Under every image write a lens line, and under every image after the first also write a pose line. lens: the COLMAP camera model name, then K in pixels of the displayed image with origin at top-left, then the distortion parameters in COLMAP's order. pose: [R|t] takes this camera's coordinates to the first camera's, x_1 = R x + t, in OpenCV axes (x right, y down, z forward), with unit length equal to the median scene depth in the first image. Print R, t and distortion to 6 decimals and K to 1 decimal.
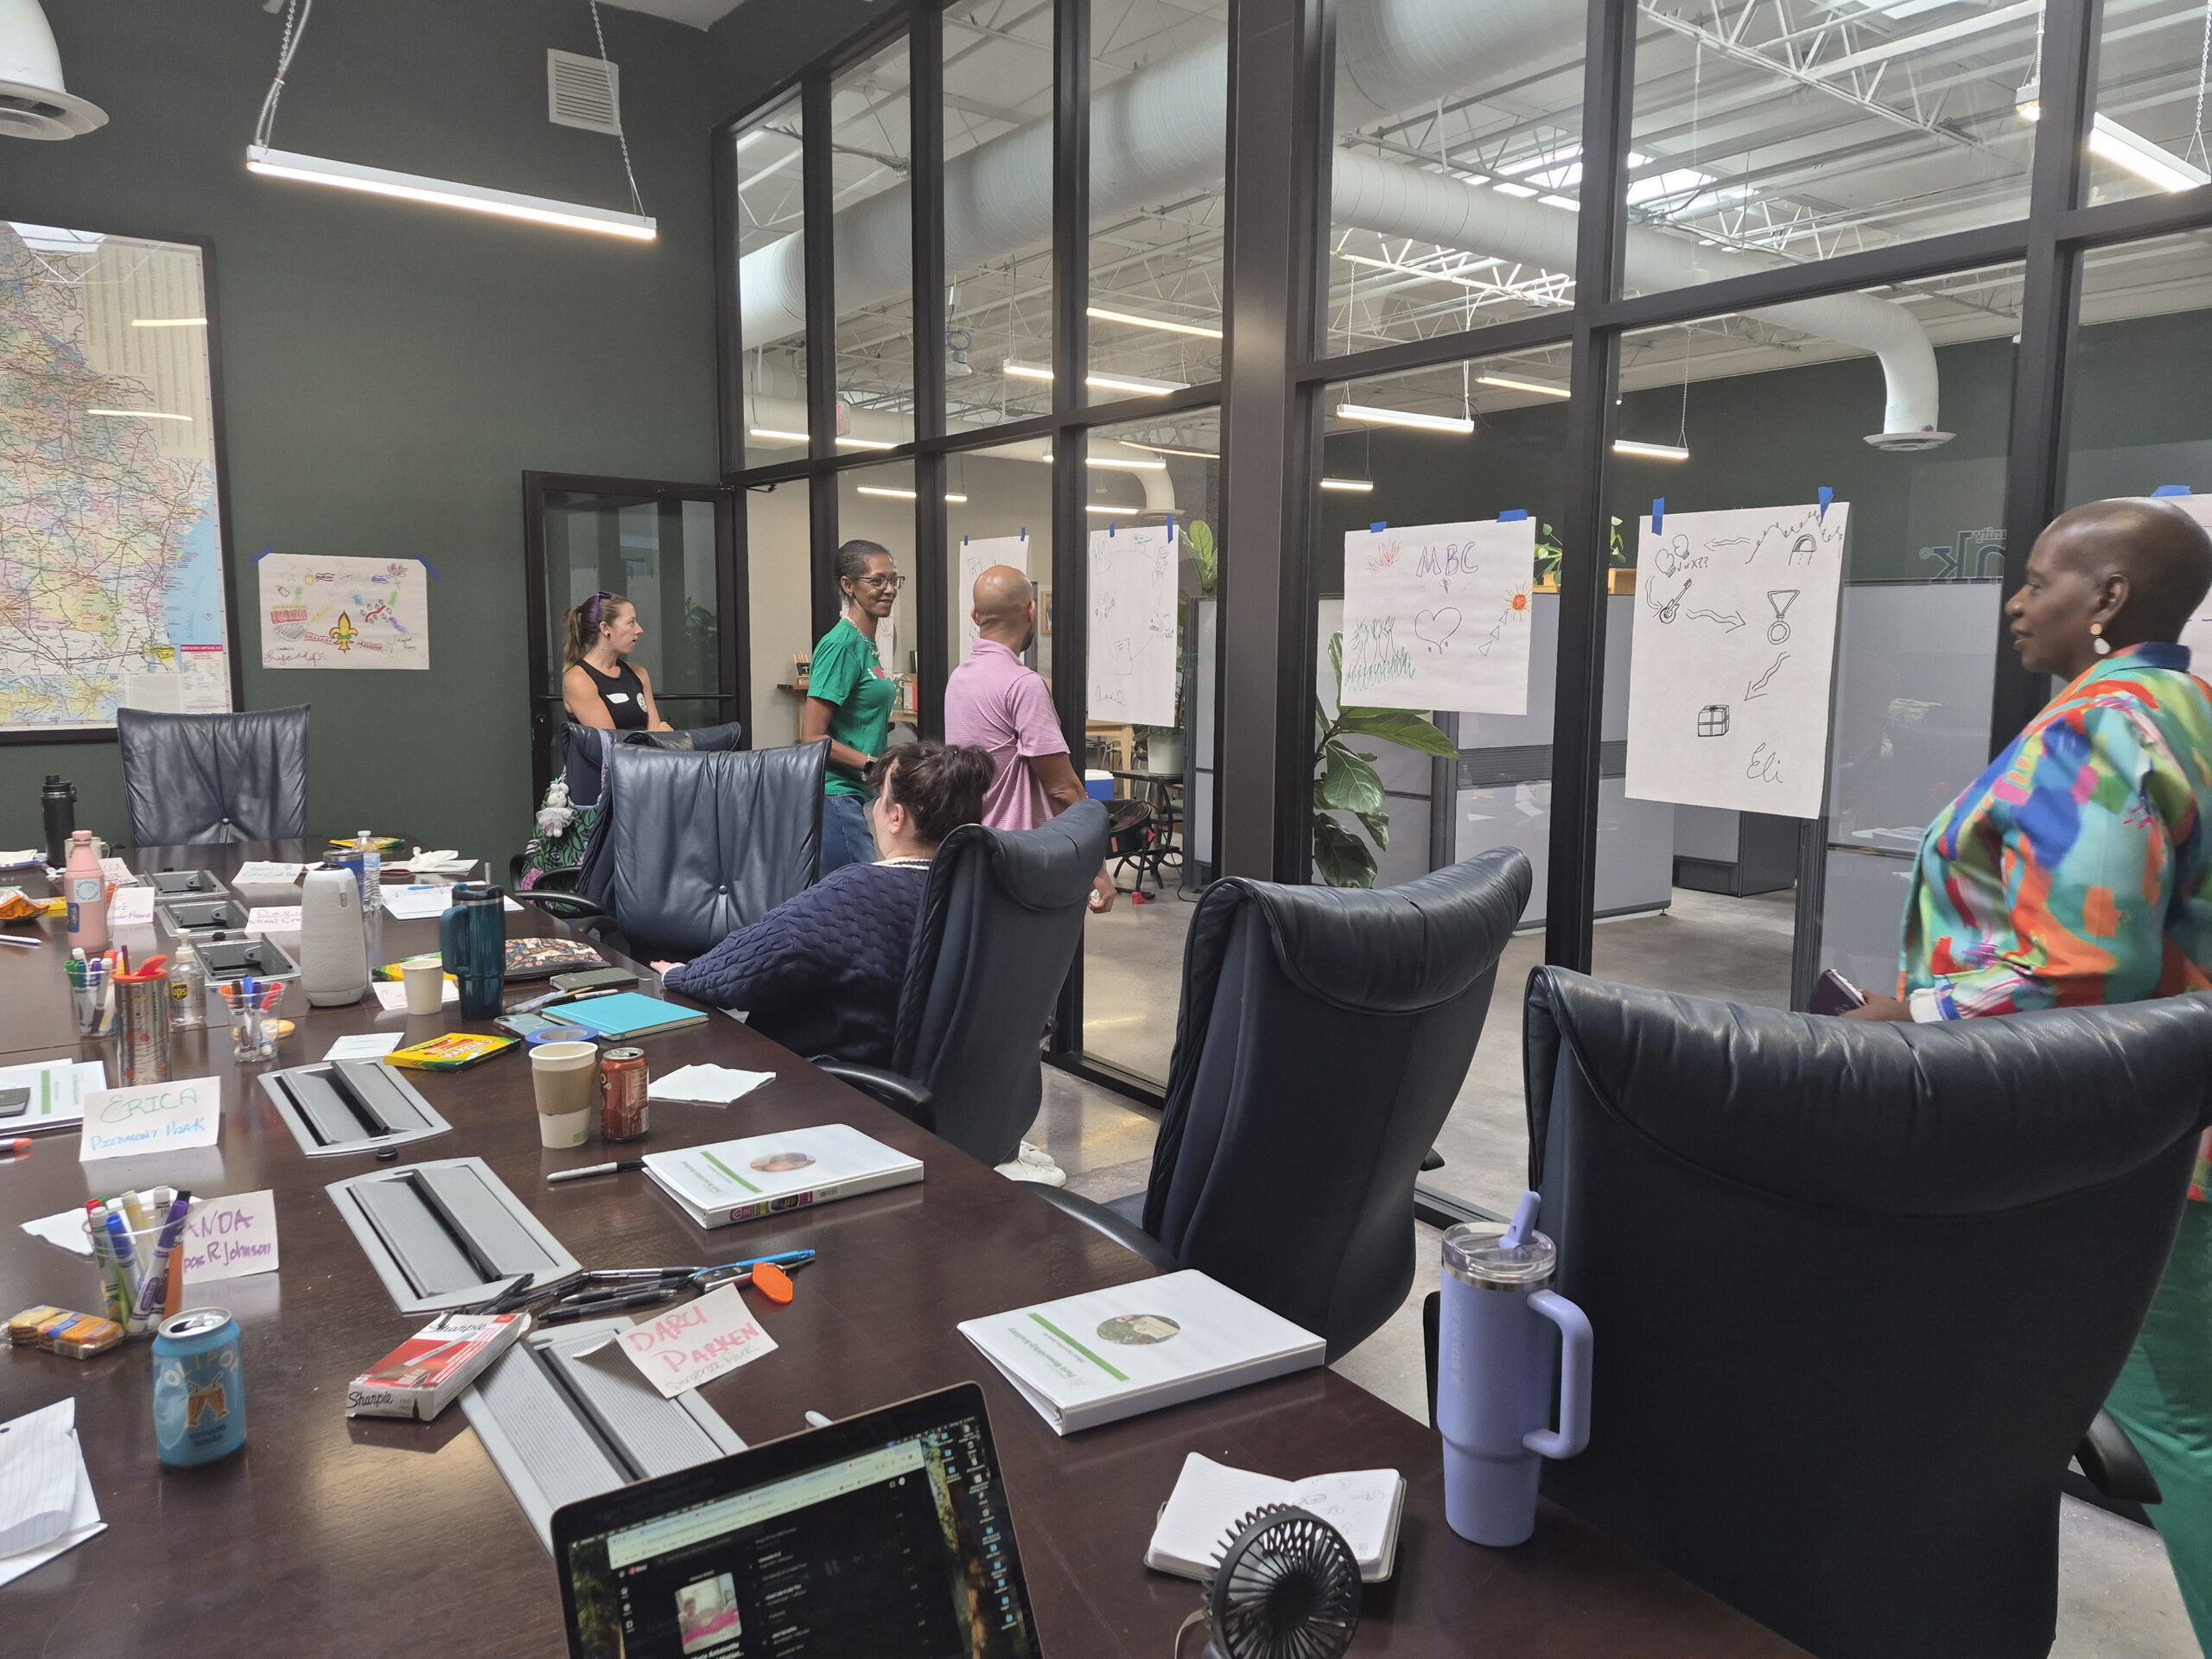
lens RADIAL K [[1512.4, 0, 1114.4], [0, 1512.4, 796.6], [0, 0, 1]] dist [0.066281, -0.053561]
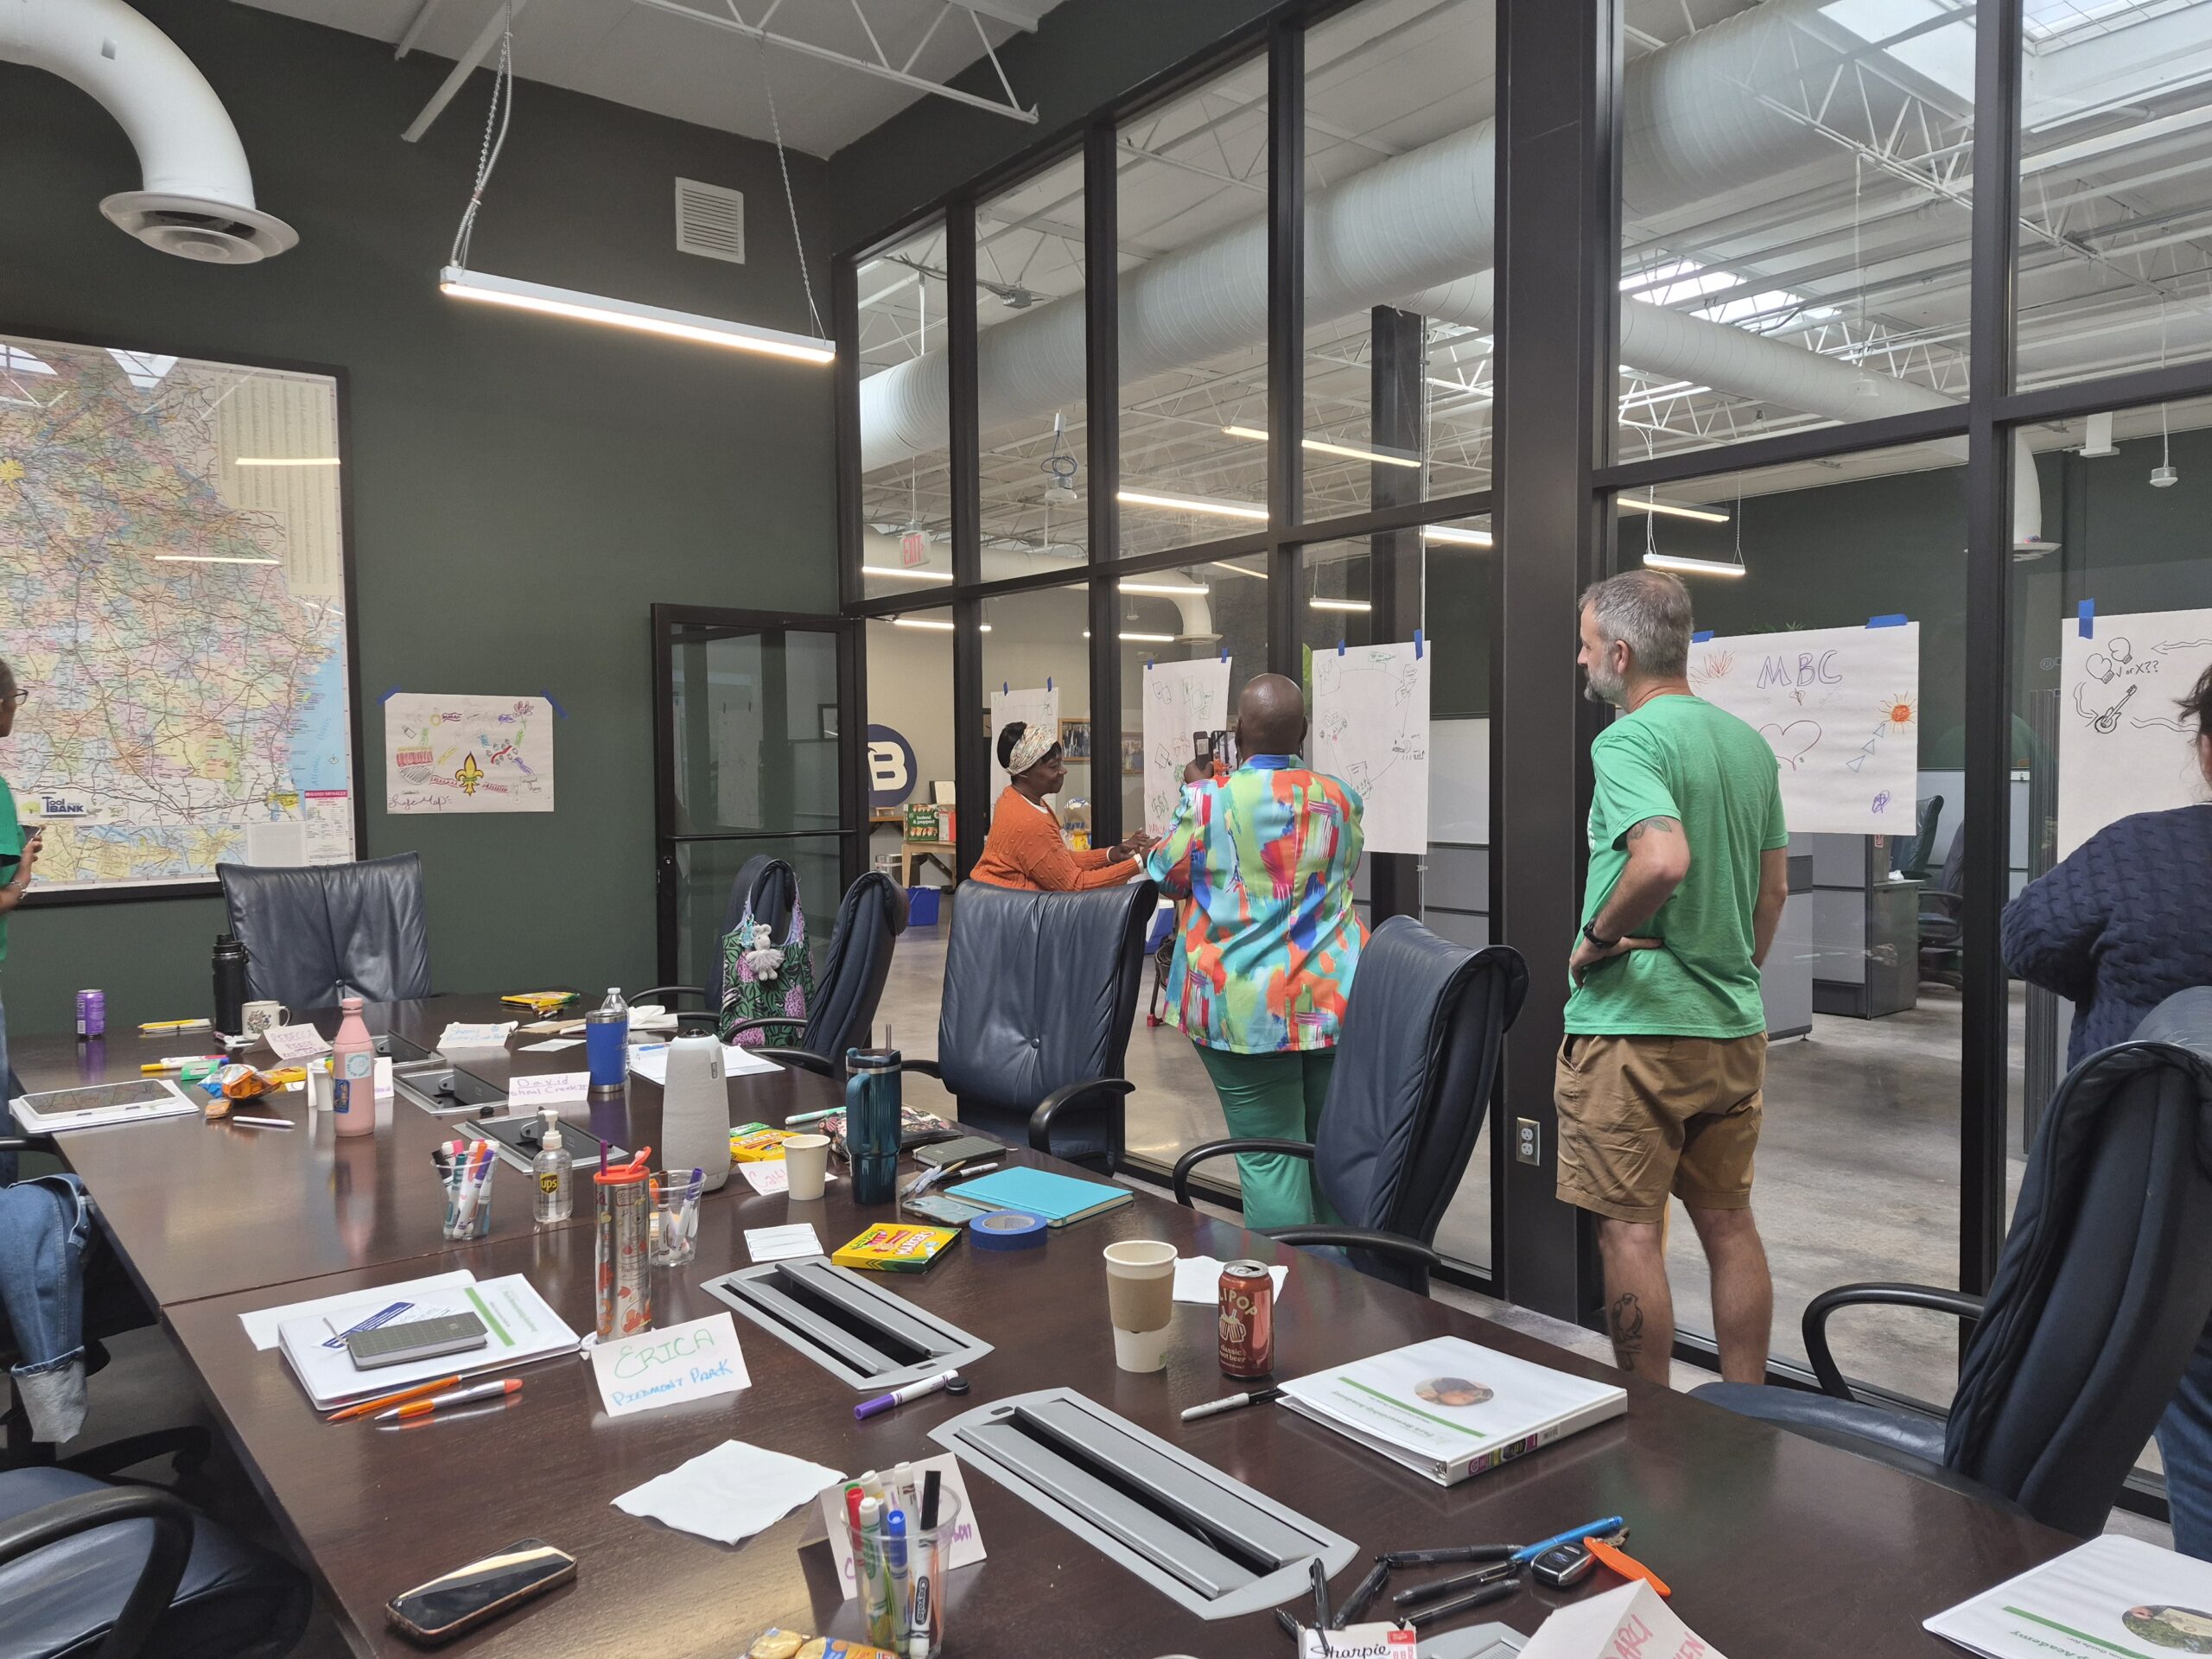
lens RADIAL K [[1514.7, 0, 1102.9], [0, 1514.7, 819.4], [0, 0, 1]] dist [0.090111, -0.091643]
pose [[0.999524, -0.019783, 0.023675, -0.147080], [0.021367, 0.997413, -0.068642, -0.006175], [-0.022256, 0.069115, 0.997360, 0.050717]]
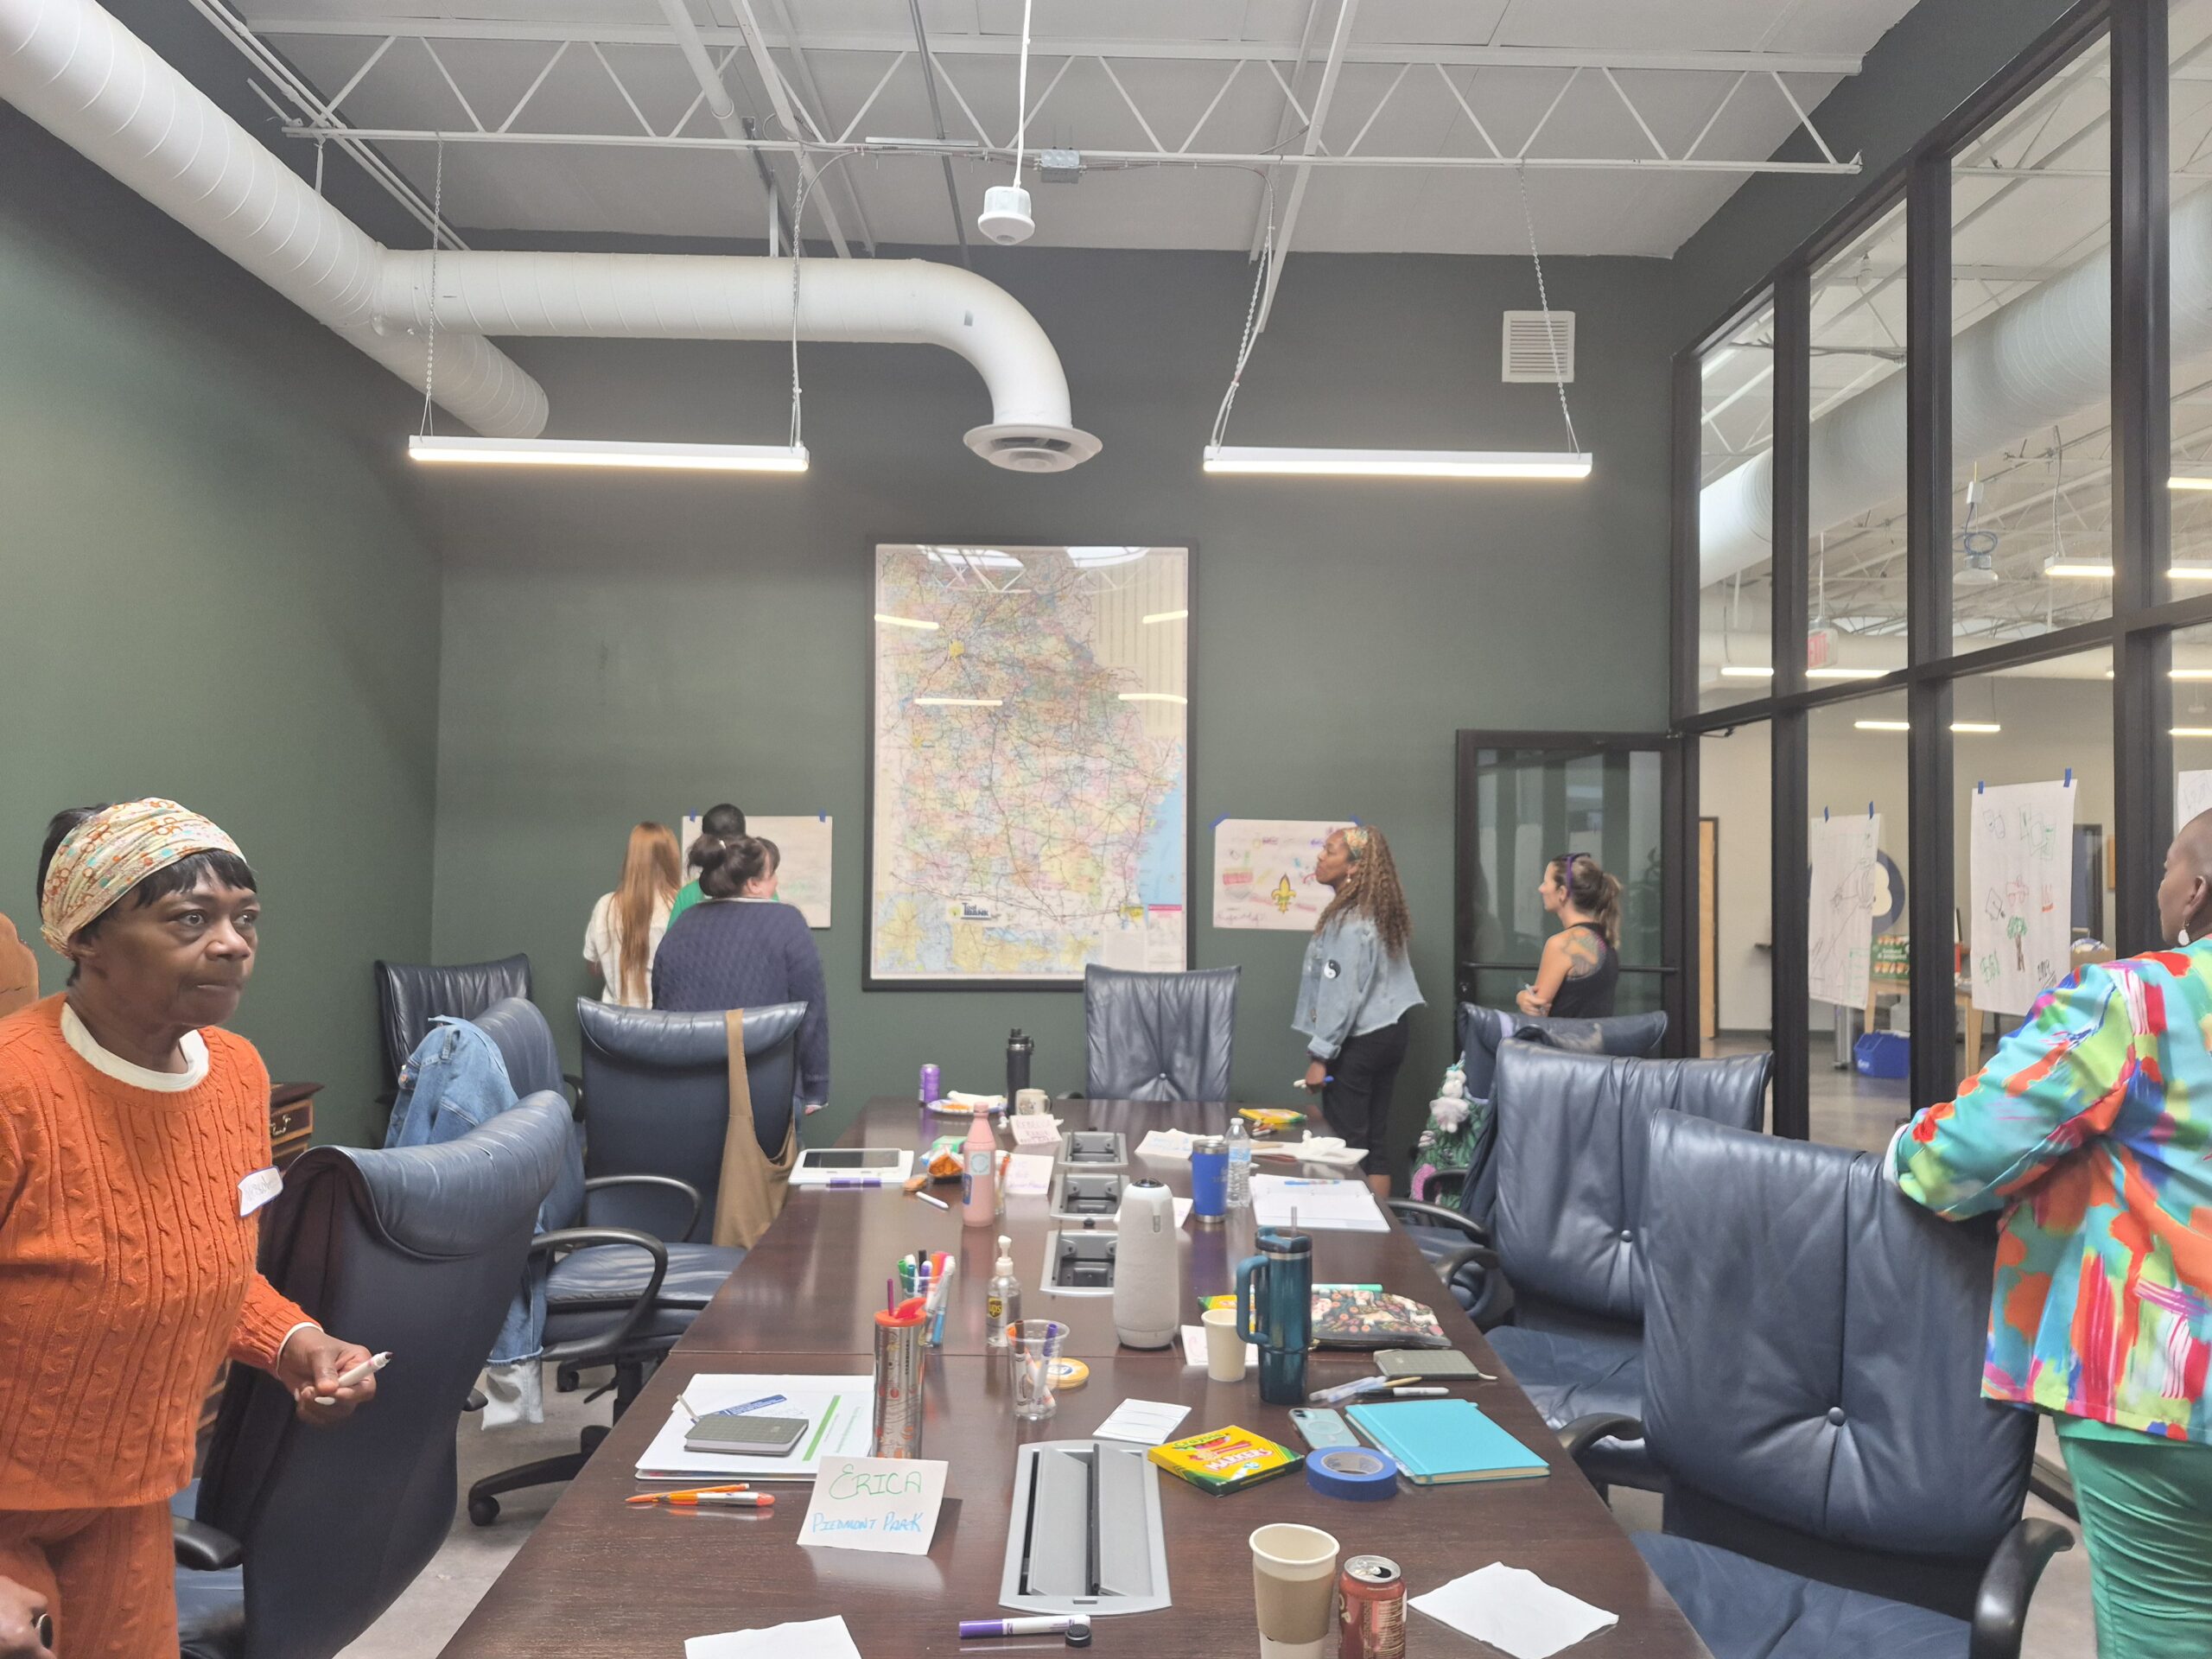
lens RADIAL K [[1513.4, 0, 1107.5], [0, 1513.4, 804.1], [0, 0, 1]] dist [0.076118, -0.095331]
pose [[0.810412, -0.019769, -0.585526, -0.003227], [-0.070496, 0.988878, -0.130959, -0.027795], [0.581603, 0.147409, 0.800005, 0.122769]]
